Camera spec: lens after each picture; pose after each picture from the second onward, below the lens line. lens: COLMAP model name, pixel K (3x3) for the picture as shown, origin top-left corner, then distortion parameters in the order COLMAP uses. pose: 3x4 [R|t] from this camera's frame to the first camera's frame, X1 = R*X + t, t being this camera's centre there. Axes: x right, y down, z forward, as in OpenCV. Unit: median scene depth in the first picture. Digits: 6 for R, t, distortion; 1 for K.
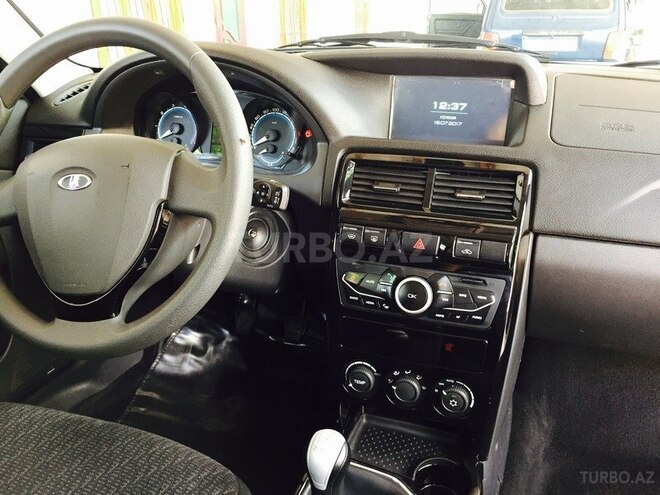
lens RADIAL K [[560.6, 0, 326.3], [0, 560.6, 246.2], [0, 0, 1]] dist [0.090884, -0.125042]
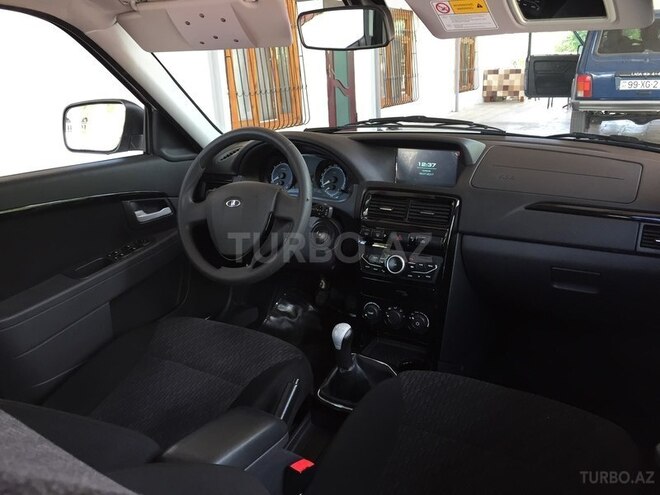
lens RADIAL K [[560.6, 0, 326.3], [0, 560.6, 246.2], [0, 0, 1]] dist [0.090884, -0.125042]
pose [[0.981115, 0.024541, -0.191860, 0.265409], [-0.035445, 0.997933, -0.053606, 0.125572], [0.190148, 0.059394, 0.979957, -0.846099]]
